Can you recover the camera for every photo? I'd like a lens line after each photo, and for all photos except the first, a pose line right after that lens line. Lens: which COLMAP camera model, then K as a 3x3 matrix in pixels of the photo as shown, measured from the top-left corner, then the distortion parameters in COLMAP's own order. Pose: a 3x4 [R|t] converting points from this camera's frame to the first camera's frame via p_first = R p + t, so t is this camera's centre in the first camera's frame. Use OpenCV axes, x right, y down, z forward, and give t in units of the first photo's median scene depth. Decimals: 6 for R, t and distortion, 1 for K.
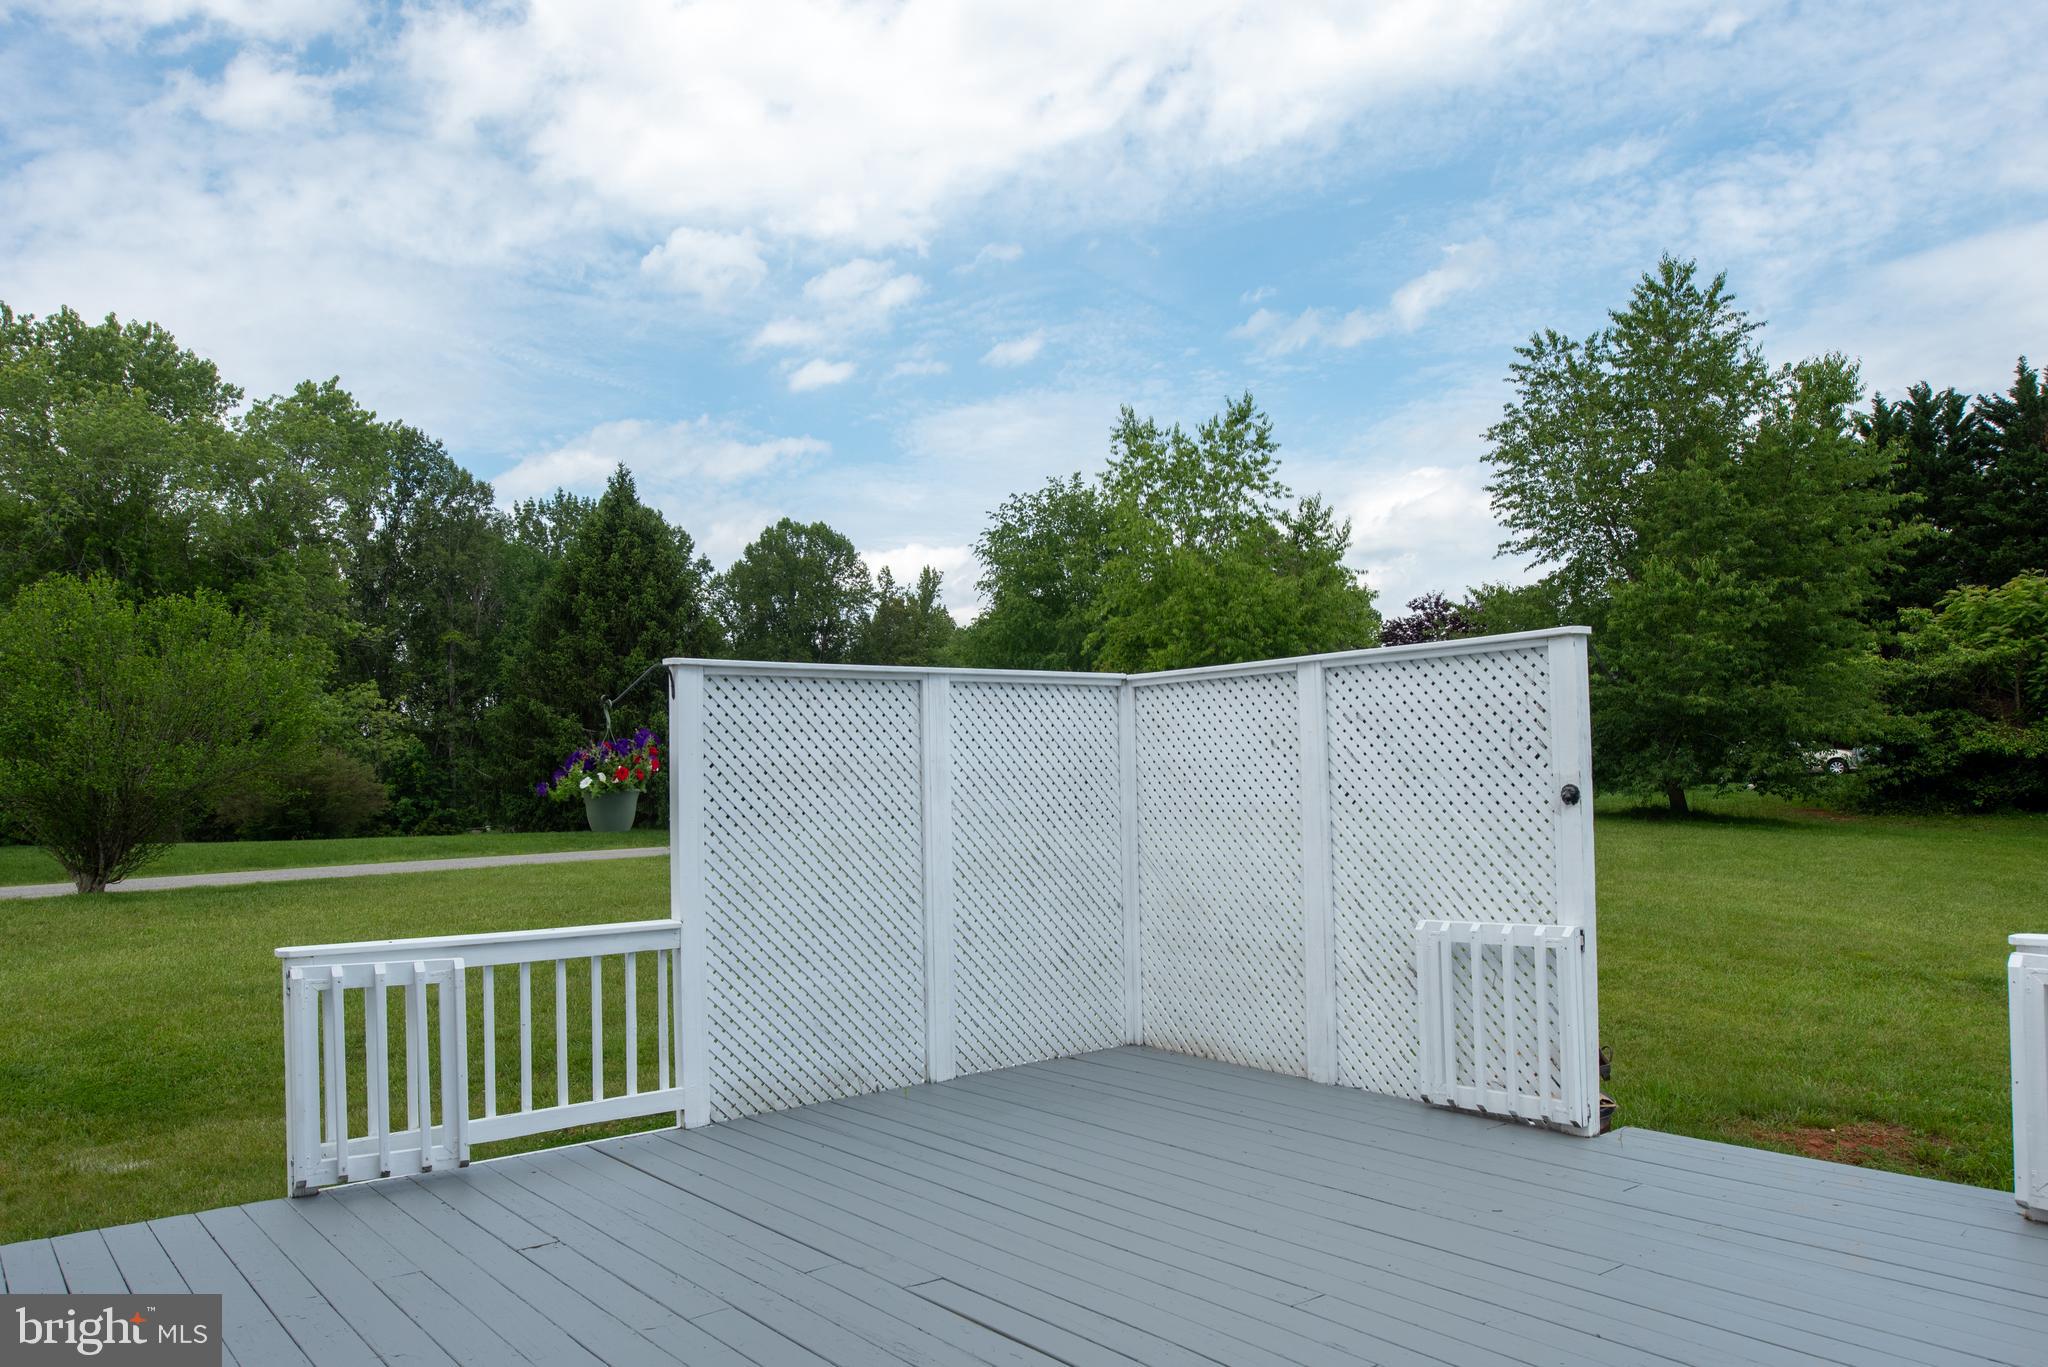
lens RADIAL K [[1365.1, 0, 1020.6], [0, 1365.1, 773.3], [0, 0, 1]] dist [-0.004933, -0.007653]
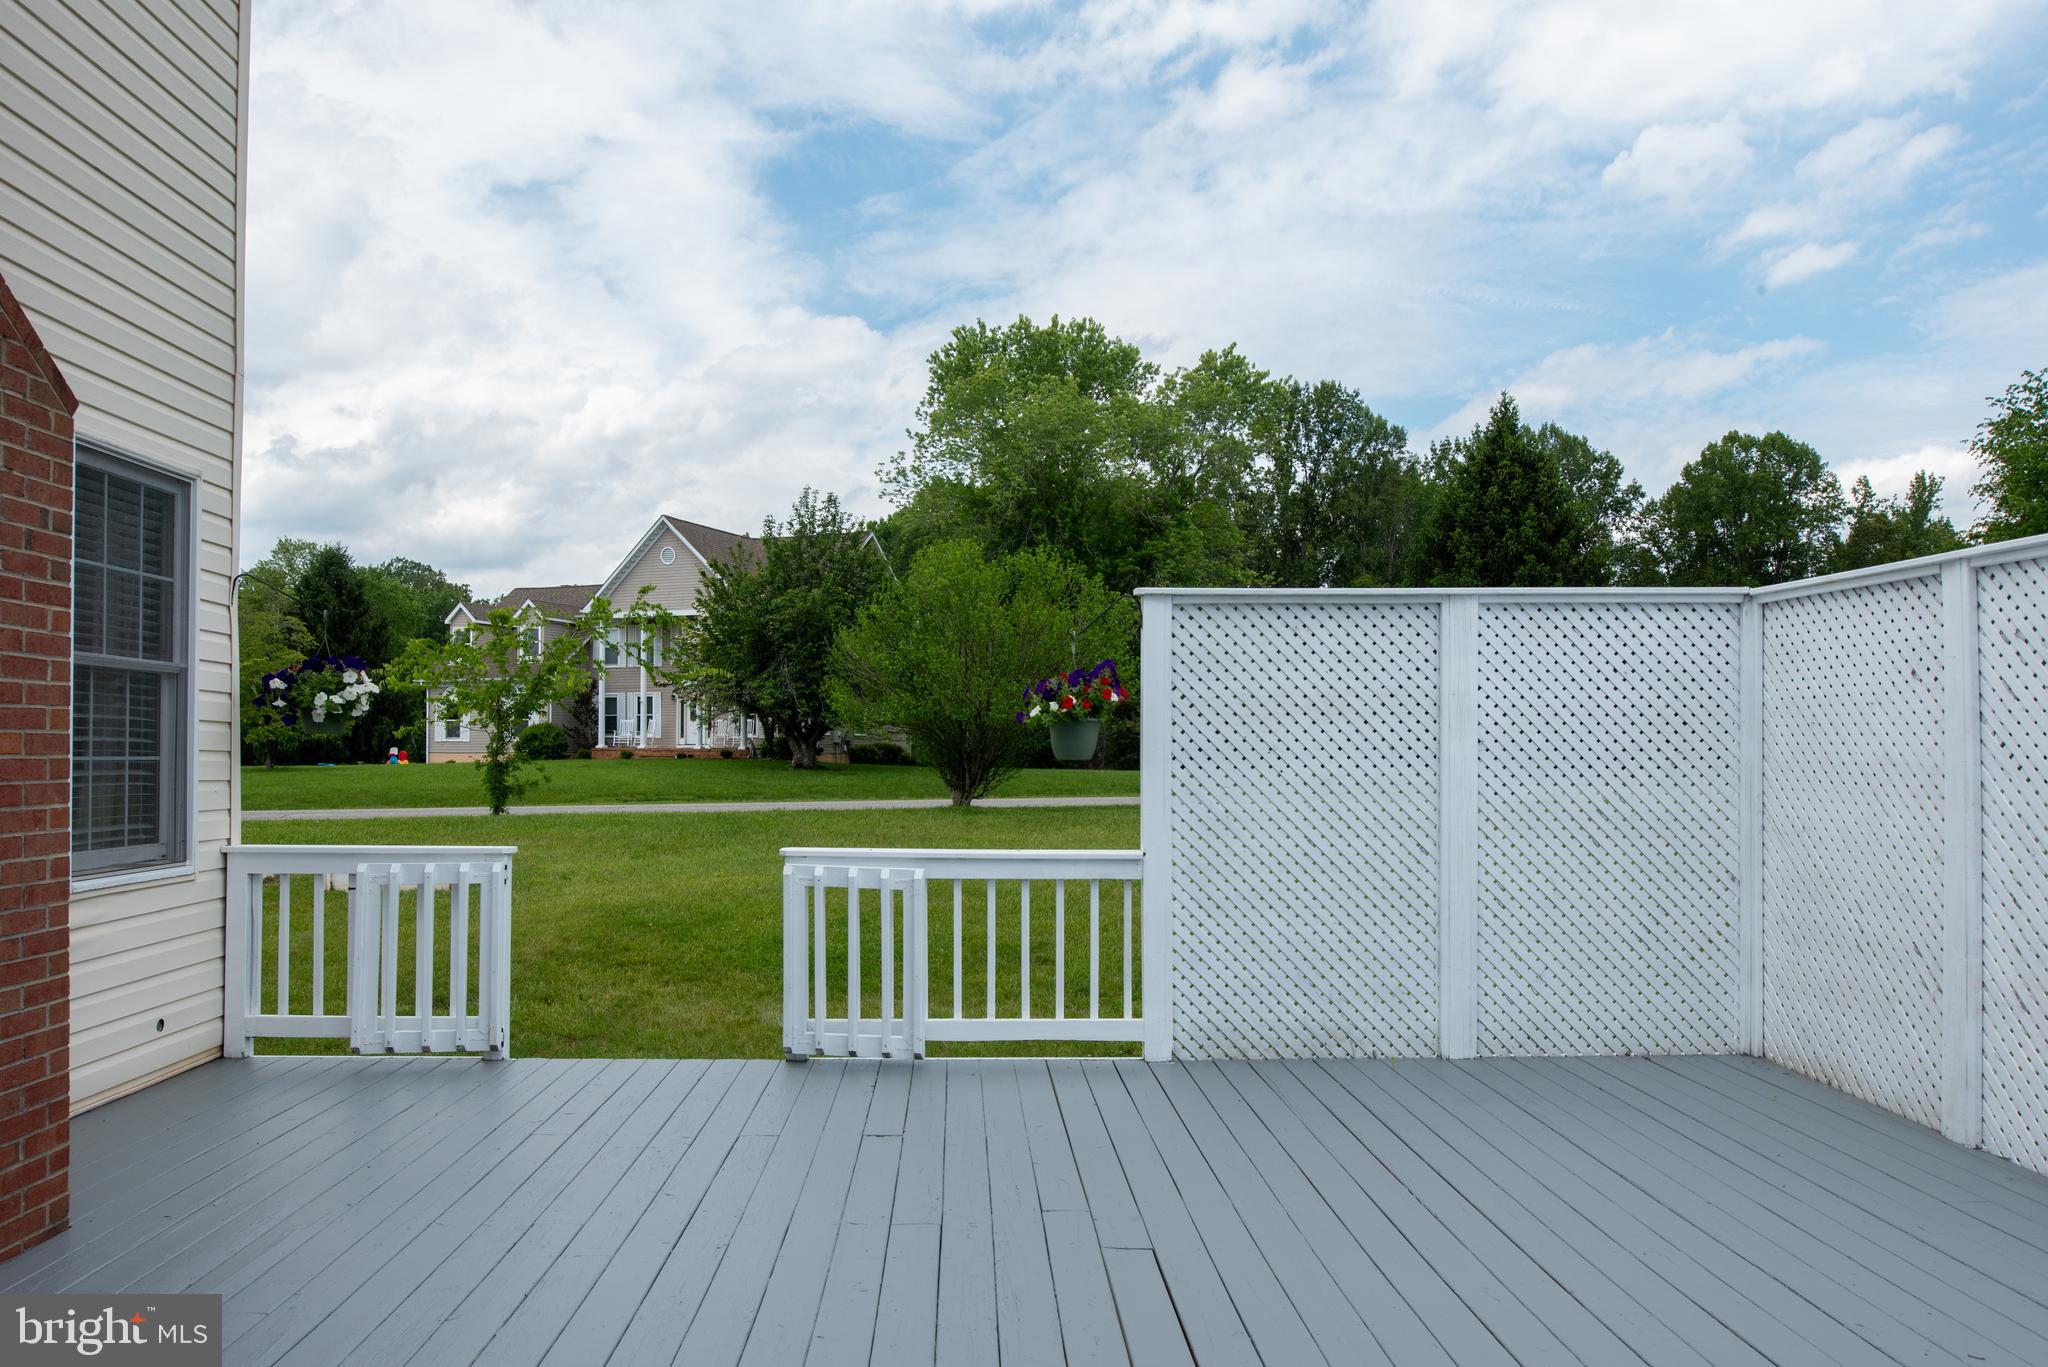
lens RADIAL K [[1401.4, 0, 1045.5], [0, 1401.4, 730.0], [0, 0, 1]] dist [-0.007735, -0.006344]
pose [[0.806781, 0.020584, -0.590492, 0.239113], [-0.014613, 0.999782, 0.014886, 0.003815], [0.590670, -0.003381, 0.806906, 0.108529]]
